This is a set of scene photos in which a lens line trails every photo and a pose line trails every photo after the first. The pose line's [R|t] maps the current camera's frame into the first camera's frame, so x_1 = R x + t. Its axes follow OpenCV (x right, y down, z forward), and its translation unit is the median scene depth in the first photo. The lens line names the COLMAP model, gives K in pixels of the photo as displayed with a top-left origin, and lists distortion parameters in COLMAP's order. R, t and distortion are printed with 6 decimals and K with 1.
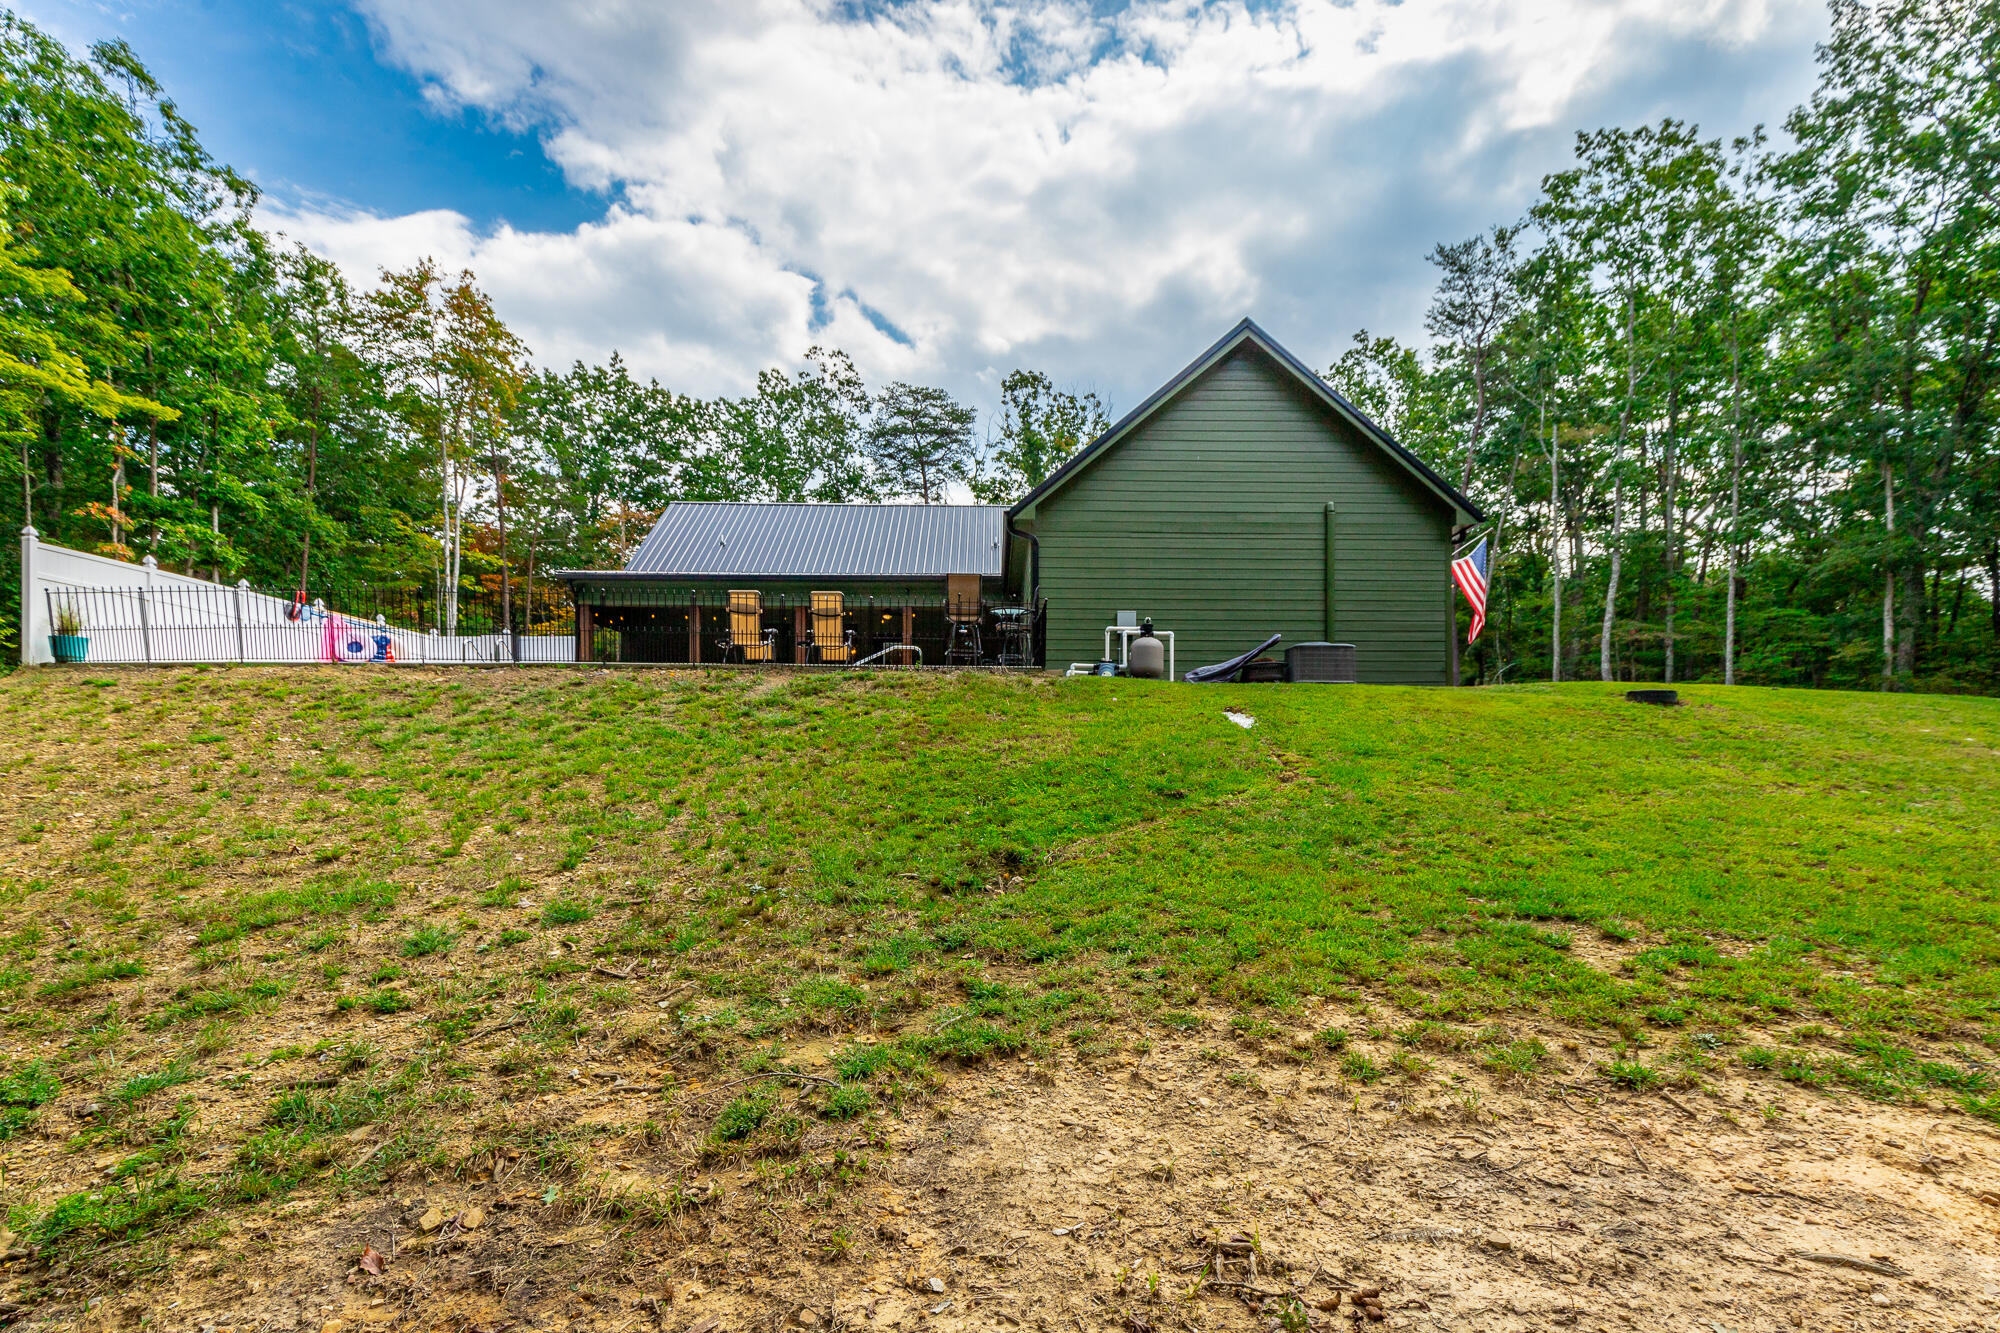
lens RADIAL K [[894.1, 0, 1050.5], [0, 894.1, 769.5], [0, 0, 1]] dist [0.002508, 0.000381]
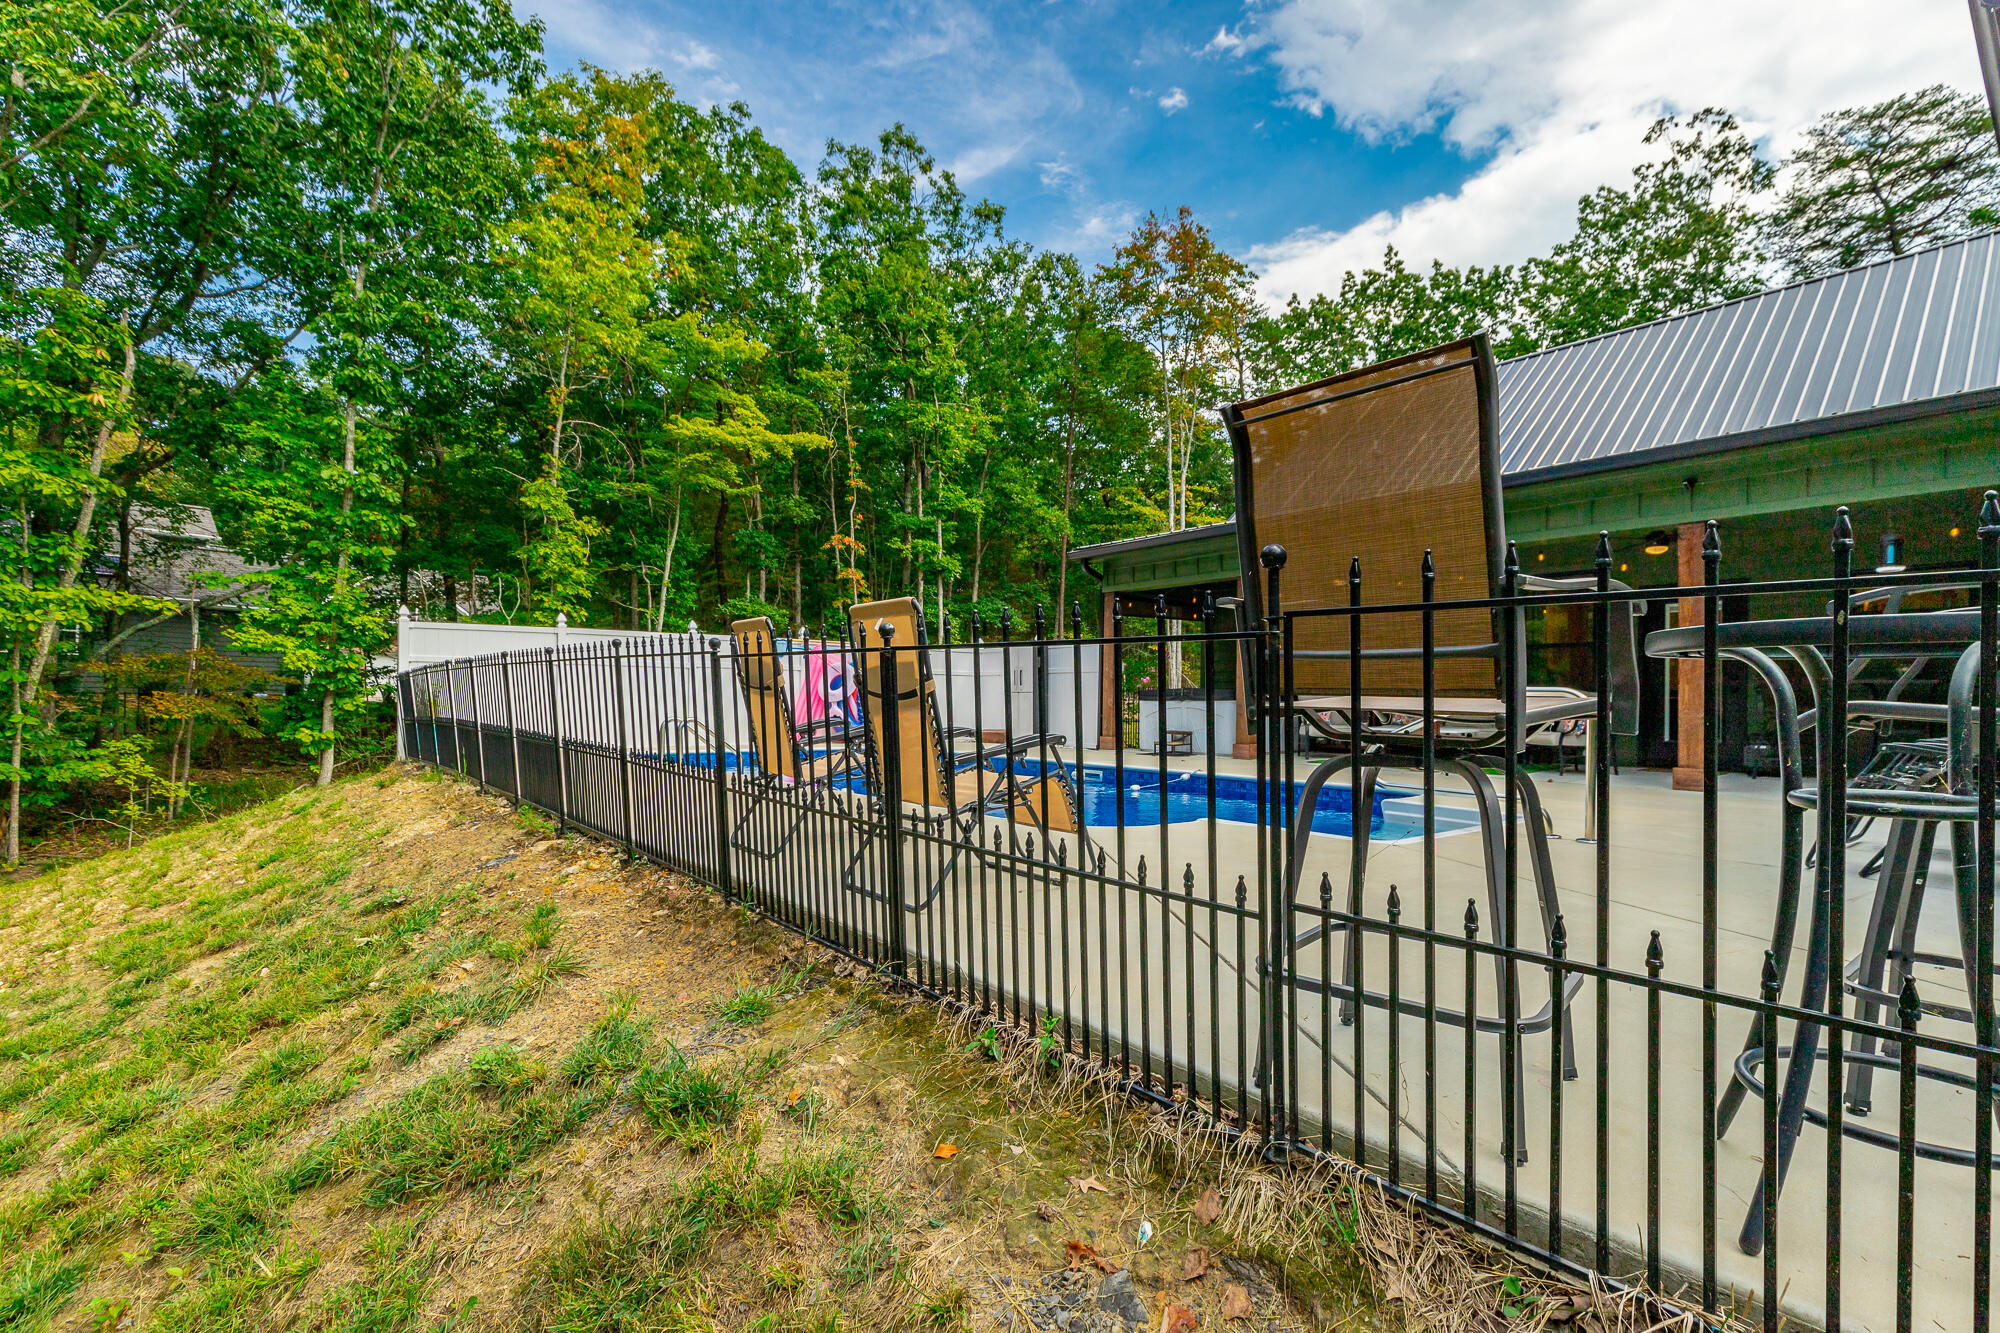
lens RADIAL K [[924.6, 0, 1012.9], [0, 924.6, 691.9], [0, 0, 1]] dist [0.000030, -0.000513]
pose [[0.595763, 0.001676, -0.803158, -0.004926], [-0.012153, 0.999902, -0.006929, -0.058658], [0.803068, 0.013888, 0.595725, 0.299256]]
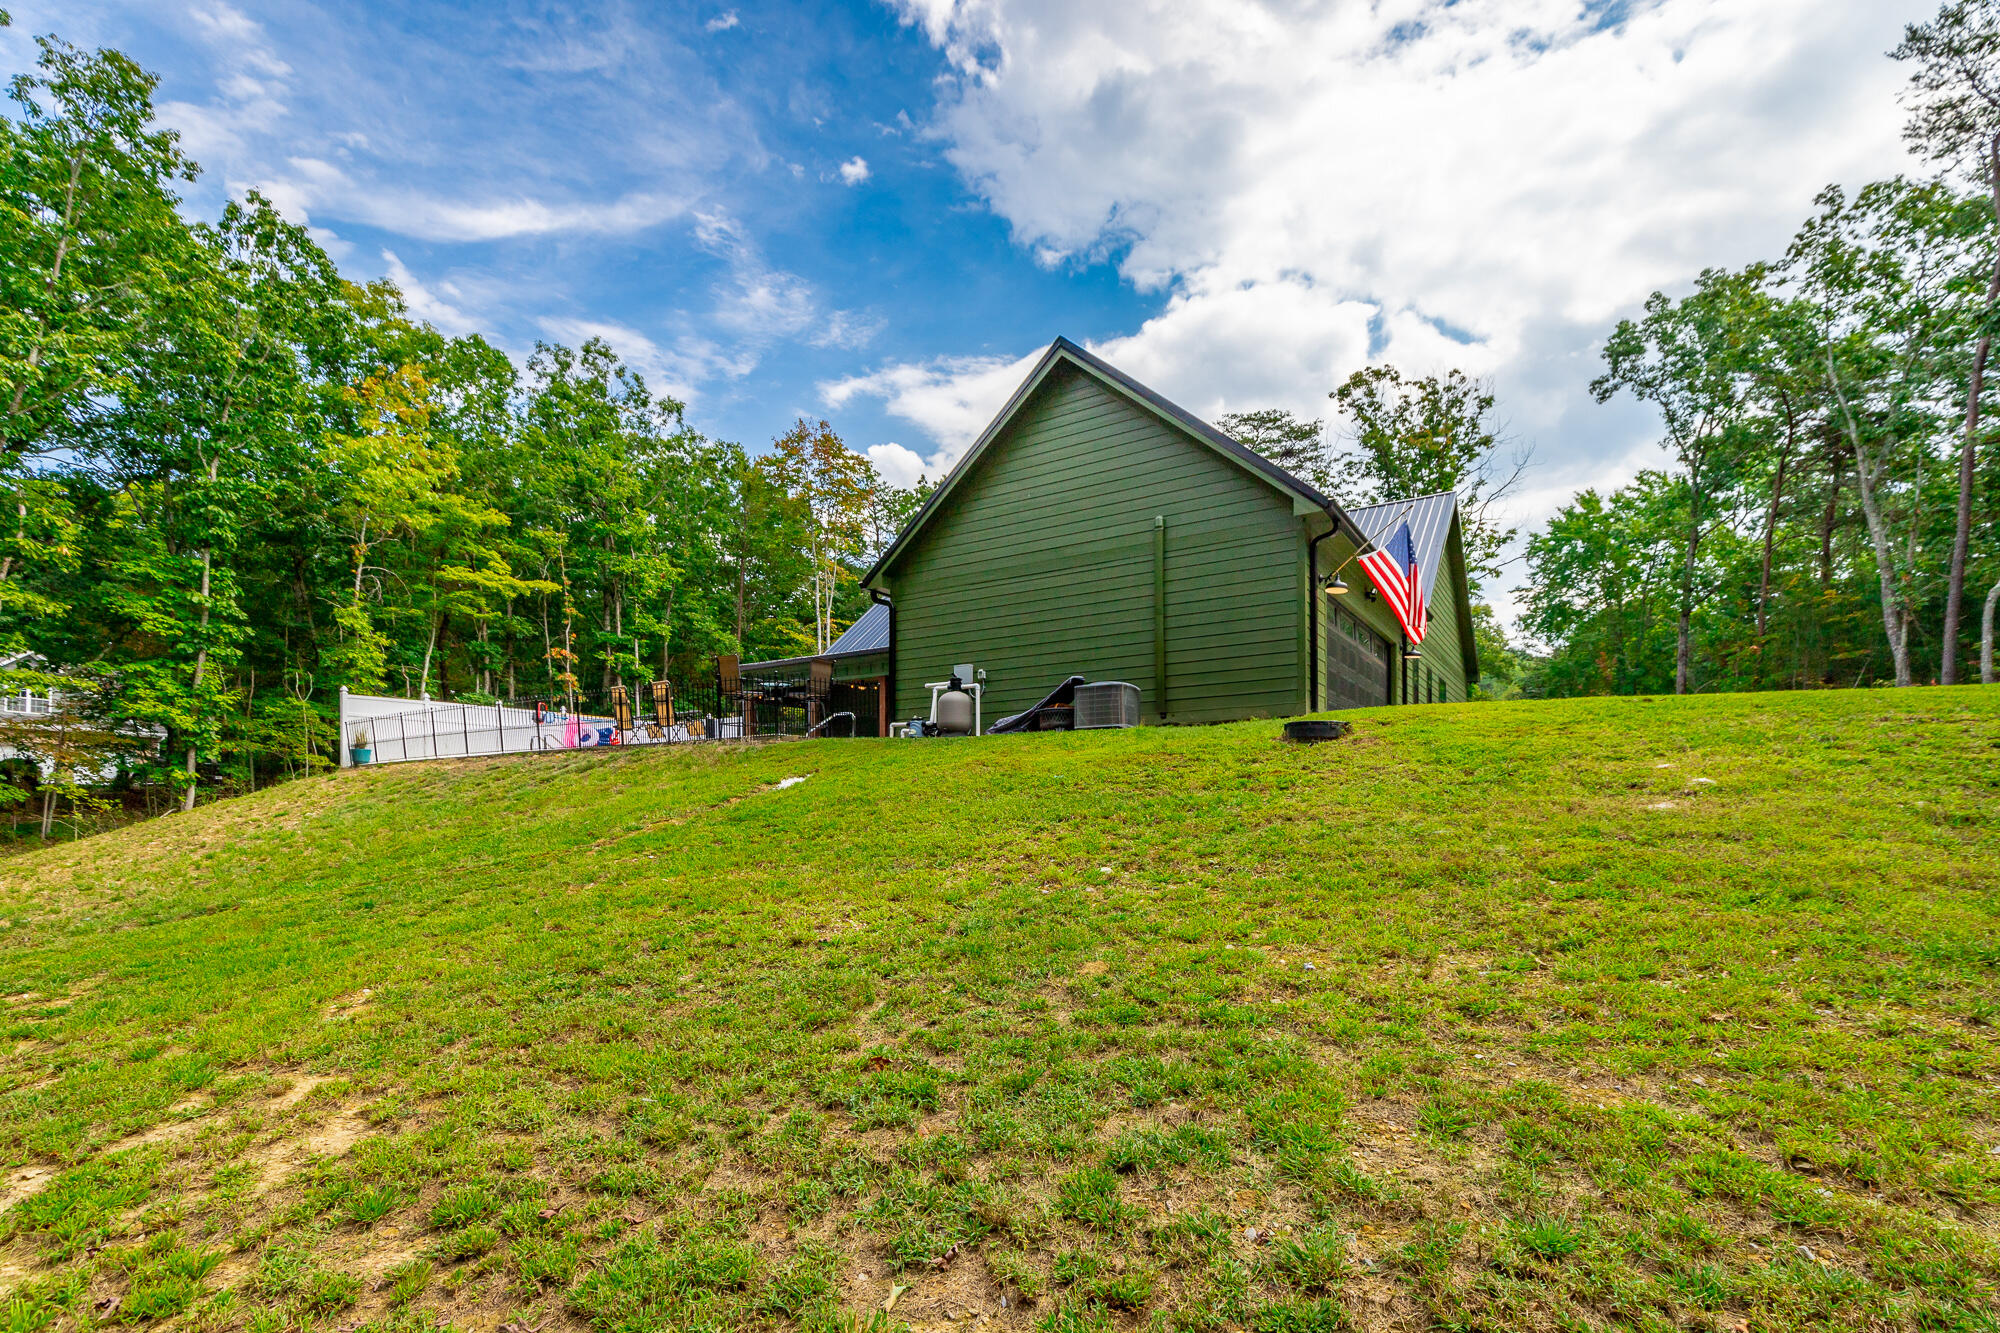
lens RADIAL K [[931.2, 0, 1055.9], [0, 931.2, 794.9], [0, 0, 1]] dist [-0.001495, -0.000193]
pose [[0.841950, -0.019271, -0.539212, 0.301897], [0.010275, 0.999753, -0.019686, -0.005231], [0.539458, 0.011034, 0.841940, 0.079968]]
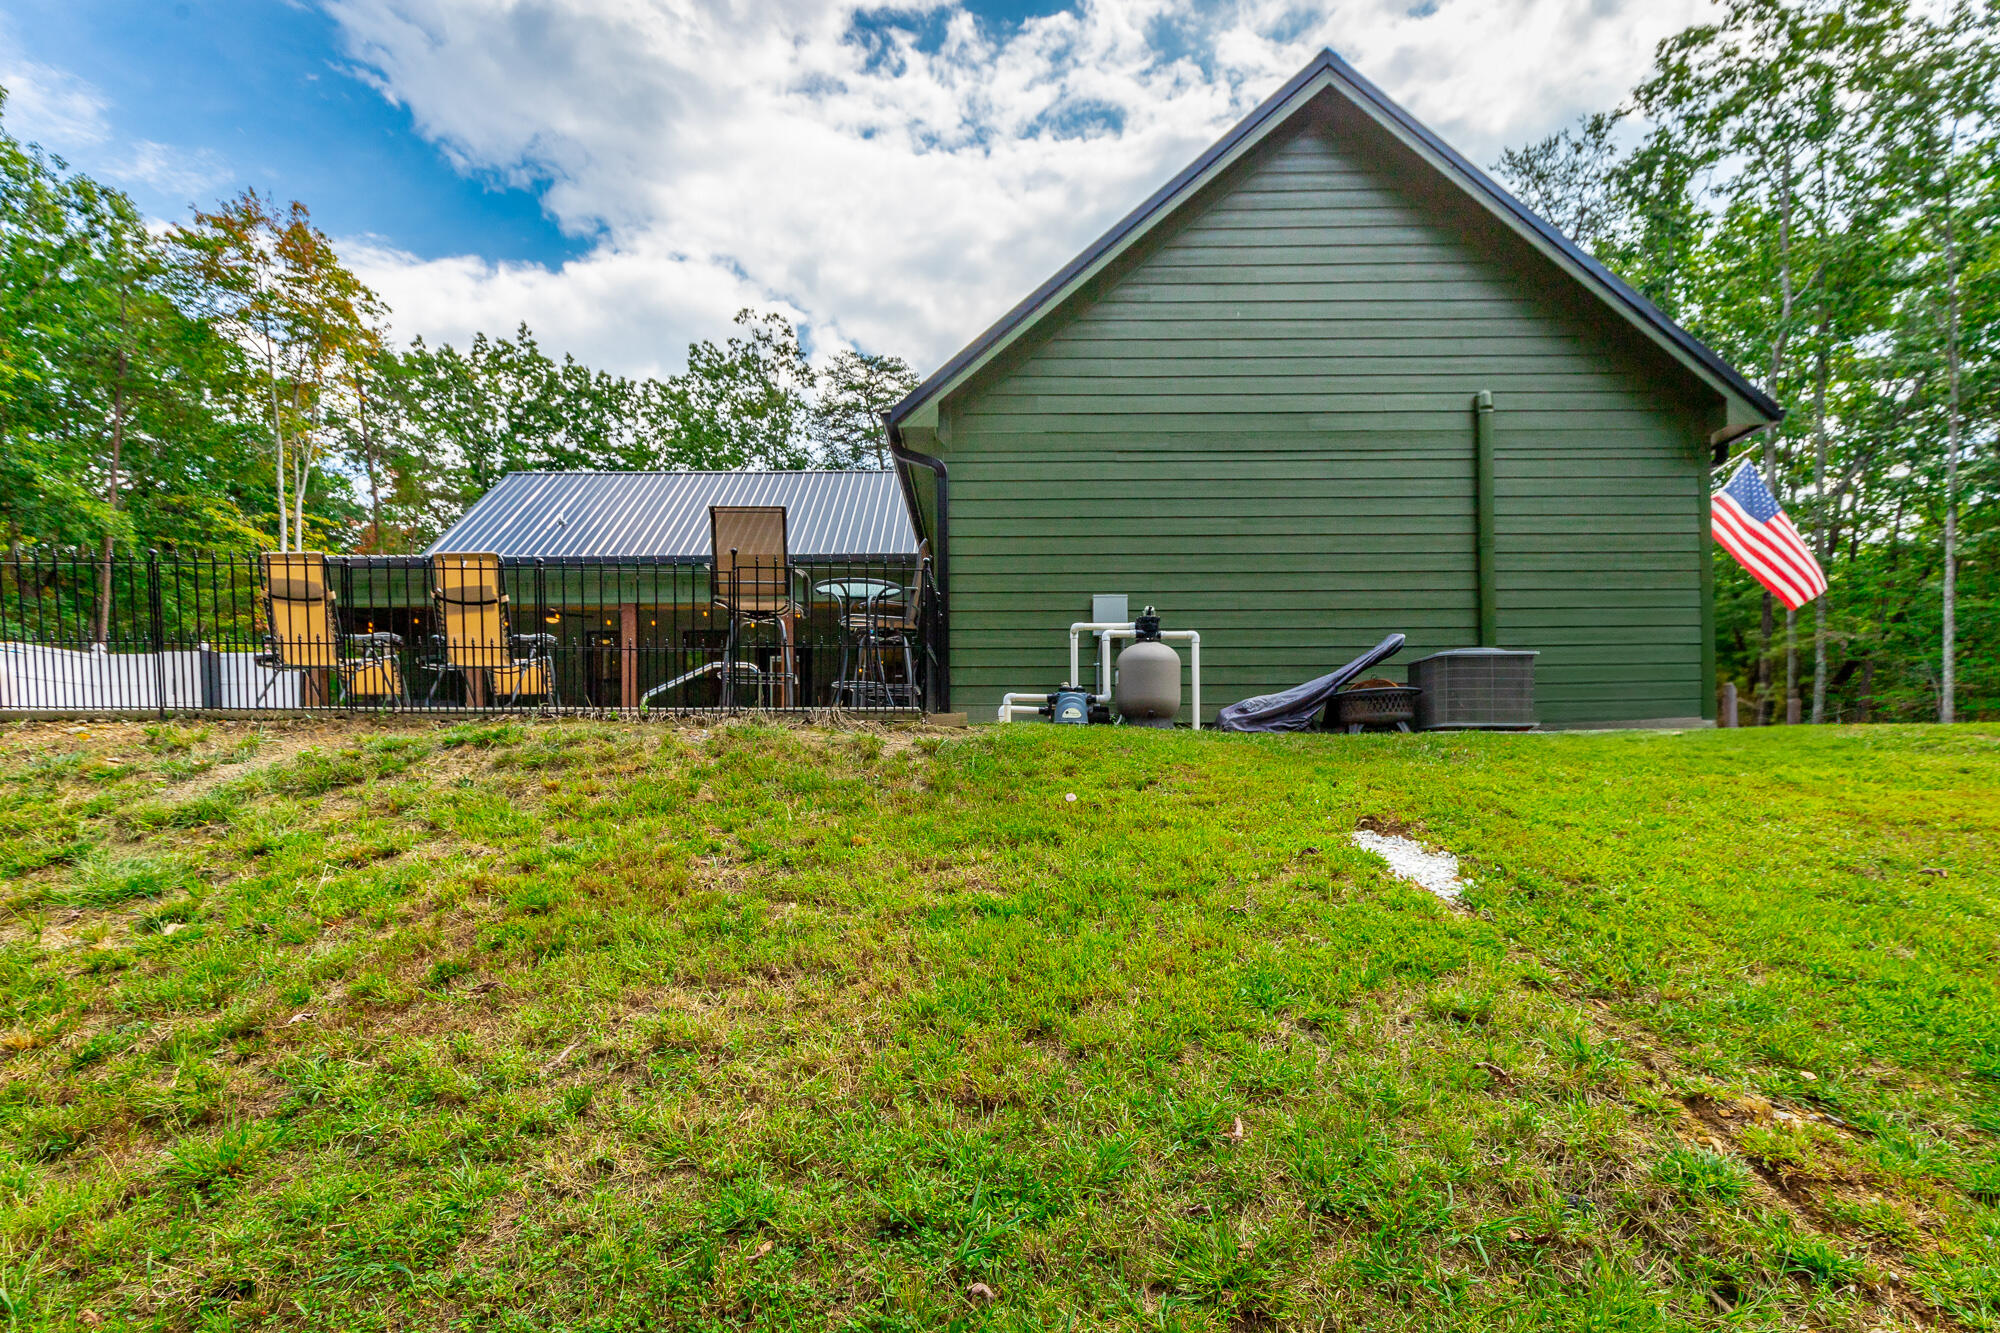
lens RADIAL K [[919.8, 0, 1008.1], [0, 919.8, 781.3], [0, 0, 1]] dist [0.000461, -0.000204]
pose [[0.999305, -0.006164, -0.036768, 0.017913], [0.006082, 0.999979, -0.002345, -0.026035], [0.036782, 0.002120, 0.999321, 0.182011]]
